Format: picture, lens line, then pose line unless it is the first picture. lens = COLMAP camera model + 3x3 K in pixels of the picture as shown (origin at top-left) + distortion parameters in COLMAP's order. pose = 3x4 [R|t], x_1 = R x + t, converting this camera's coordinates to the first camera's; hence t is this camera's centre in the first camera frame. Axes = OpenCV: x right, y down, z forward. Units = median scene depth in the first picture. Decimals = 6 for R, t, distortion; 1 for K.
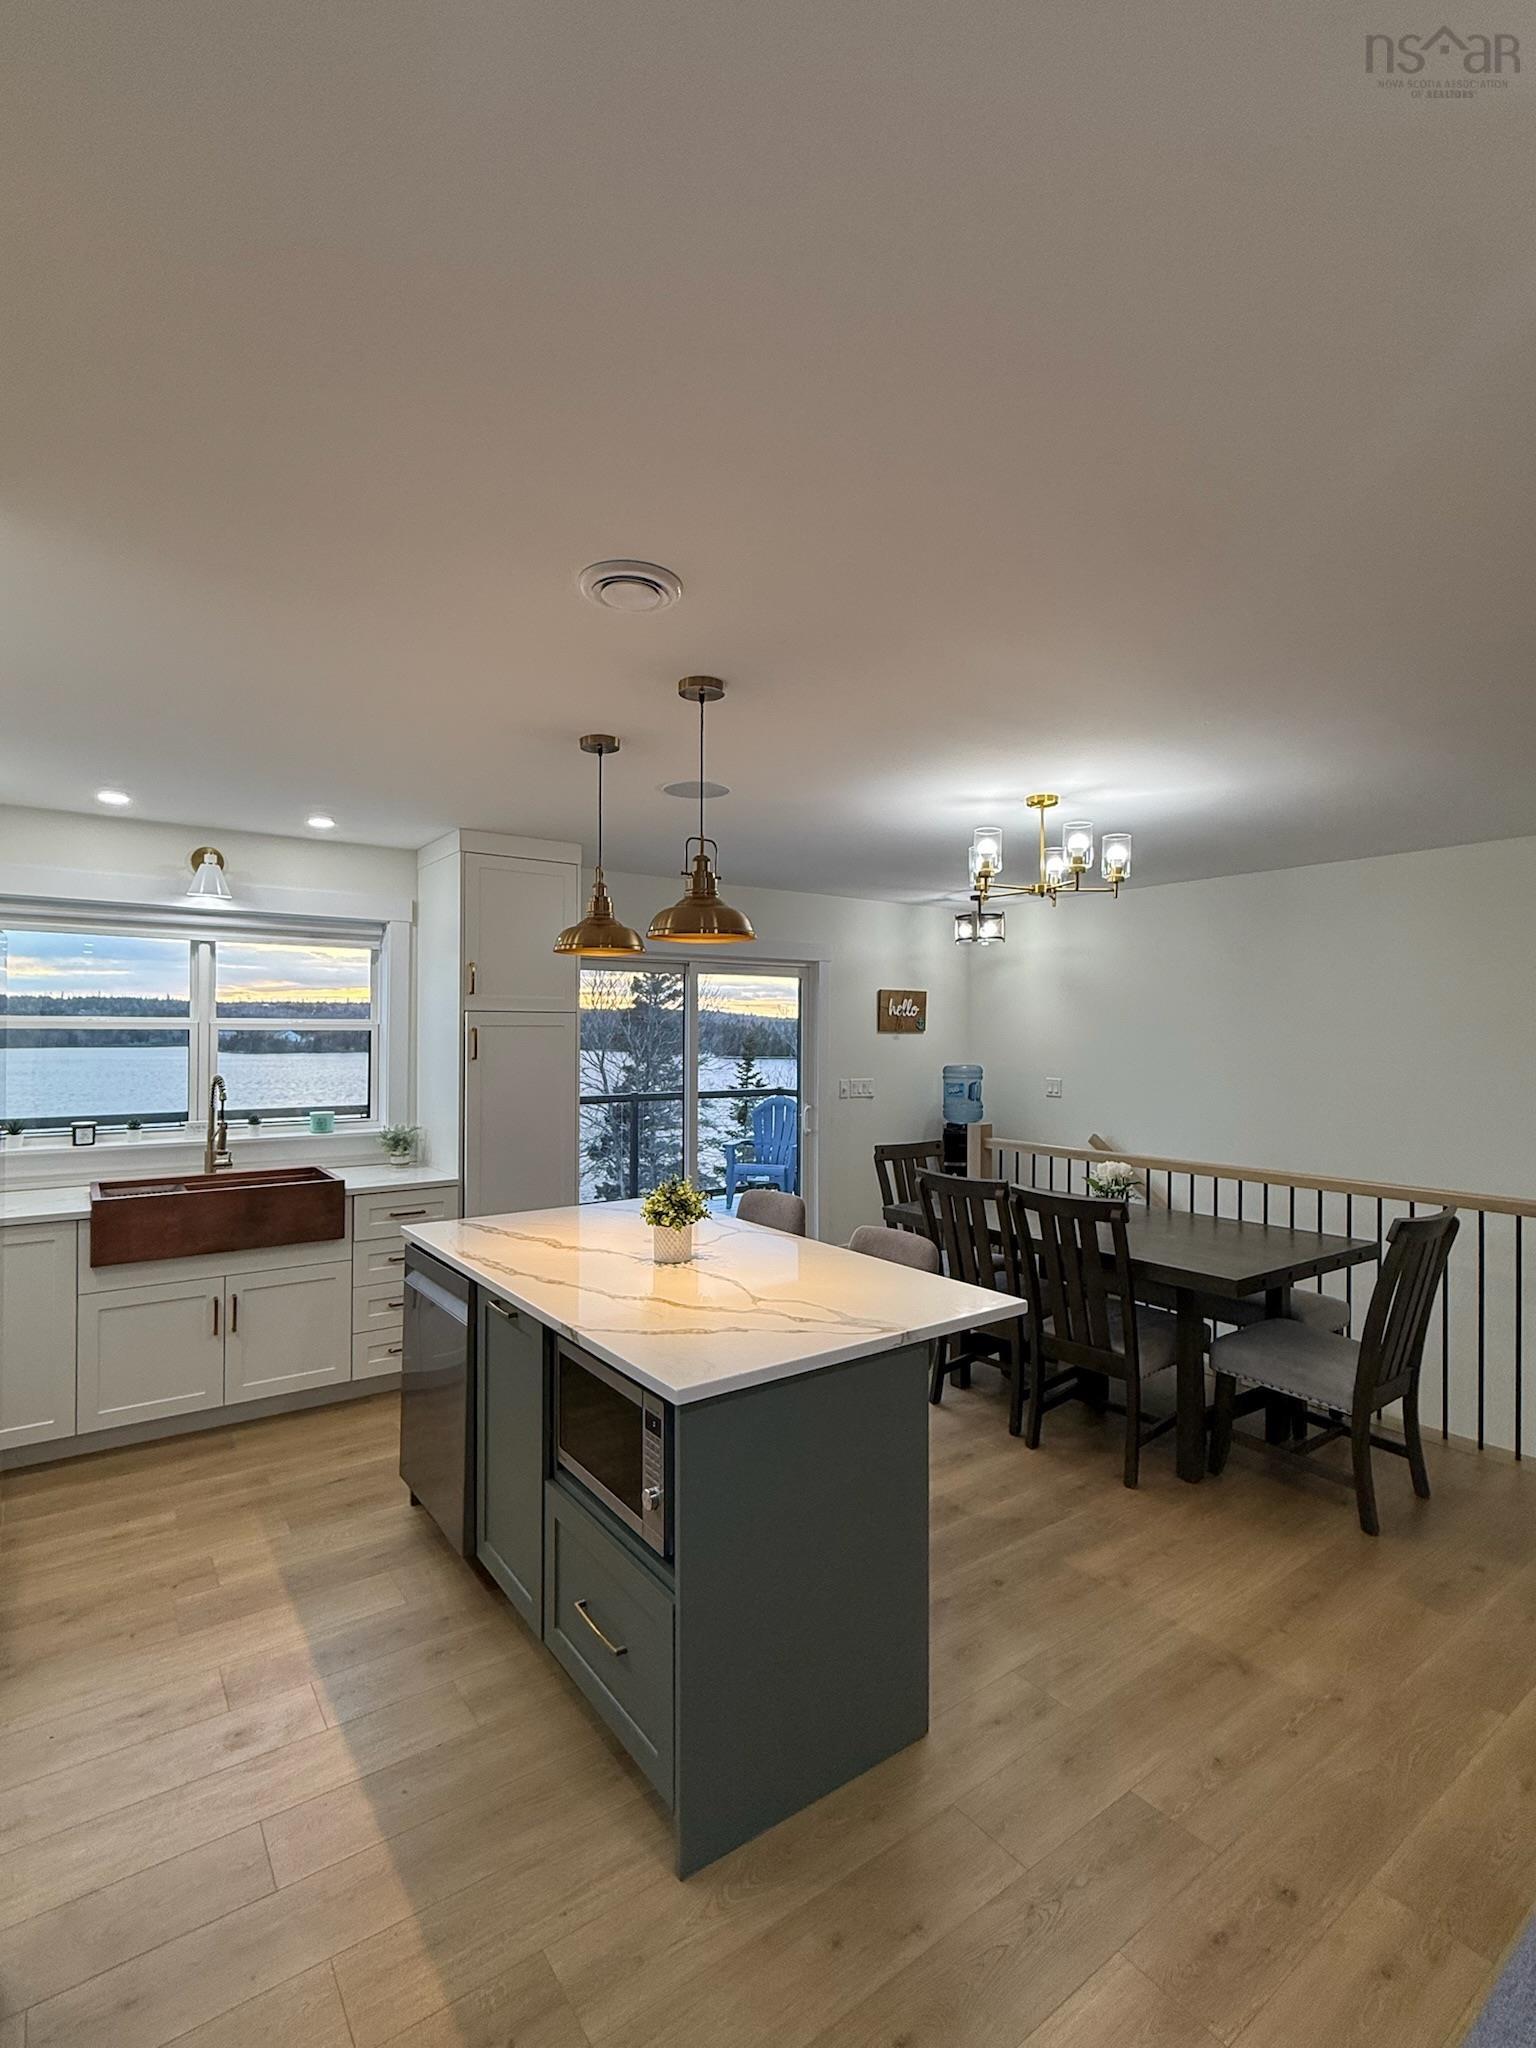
lens RADIAL K [[962.9, 0, 763.3], [0, 962.9, 1019.9], [0, 0, 1]] dist [0.001944, -0.001218]
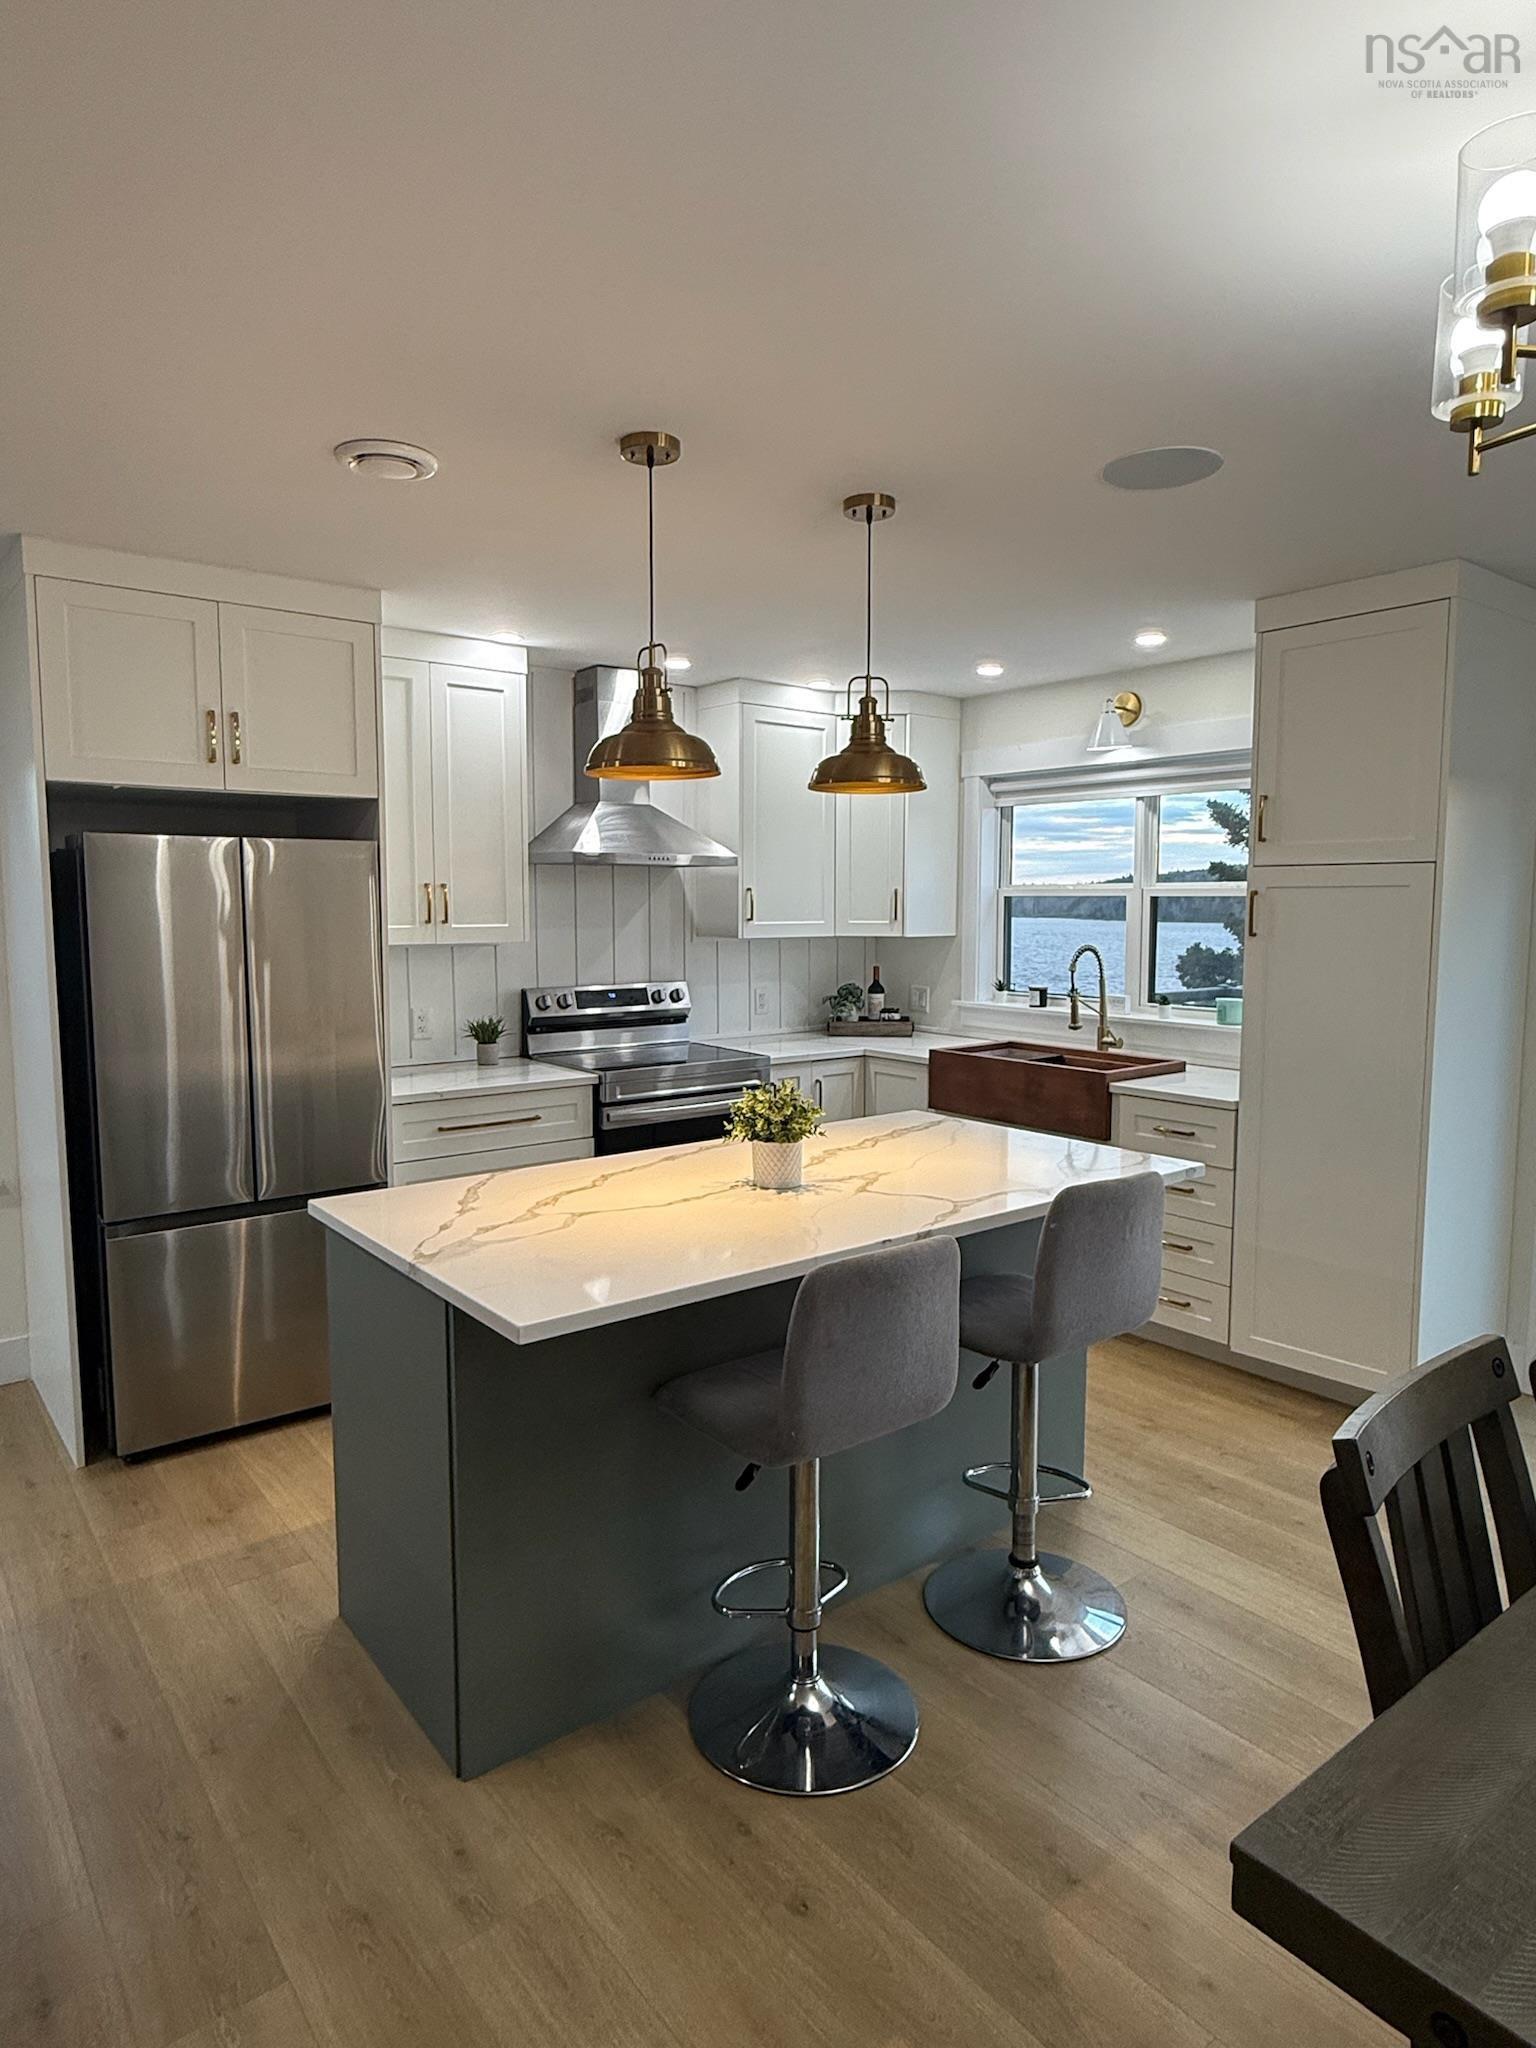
lens RADIAL K [[1221.7, 0, 783.5], [0, 1221.7, 1013.3], [0, 0, 1]] dist [-0.001707, 0.001676]
pose [[0.039876, 0.087742, -0.995345, 0.712310], [0.011318, 0.996034, 0.088256, 0.018688], [0.999141, -0.014784, 0.038725, 0.784770]]
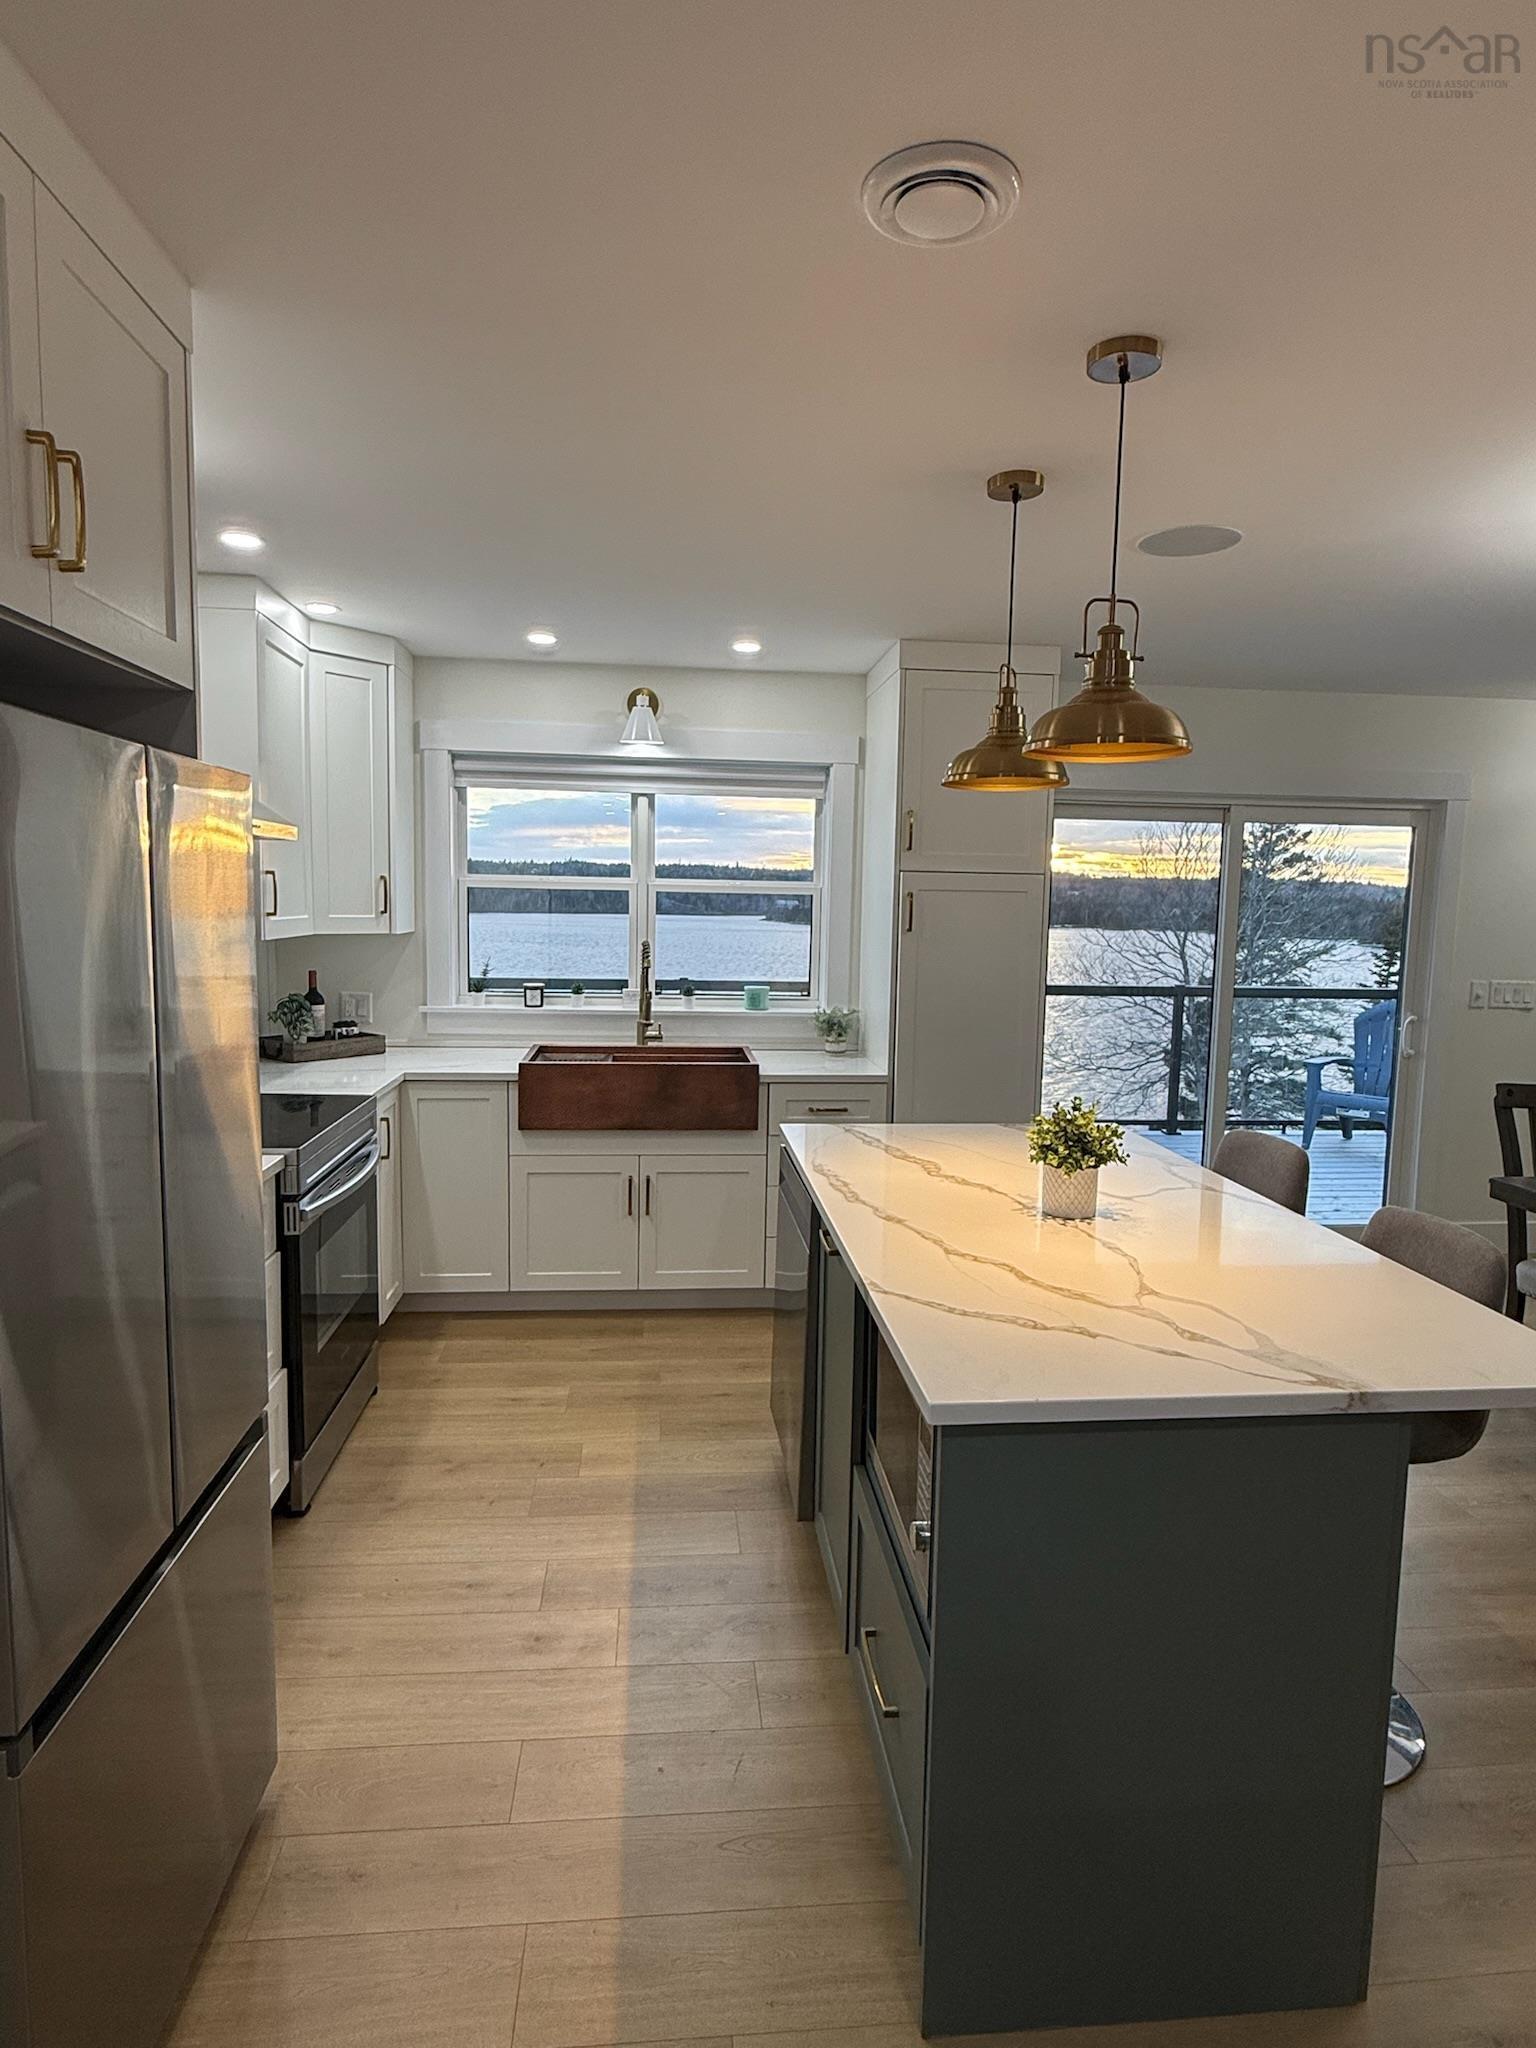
lens RADIAL K [[1146.1, 0, 771.9], [0, 1146.1, 1018.4], [0, 0, 1]] dist [-0.000151, 0.001549]
pose [[0.863983, 0.066021, -0.499173, 0.106854], [-0.010918, 0.993590, 0.112517, 0.008350], [0.503402, -0.091763, 0.859166, 0.133724]]
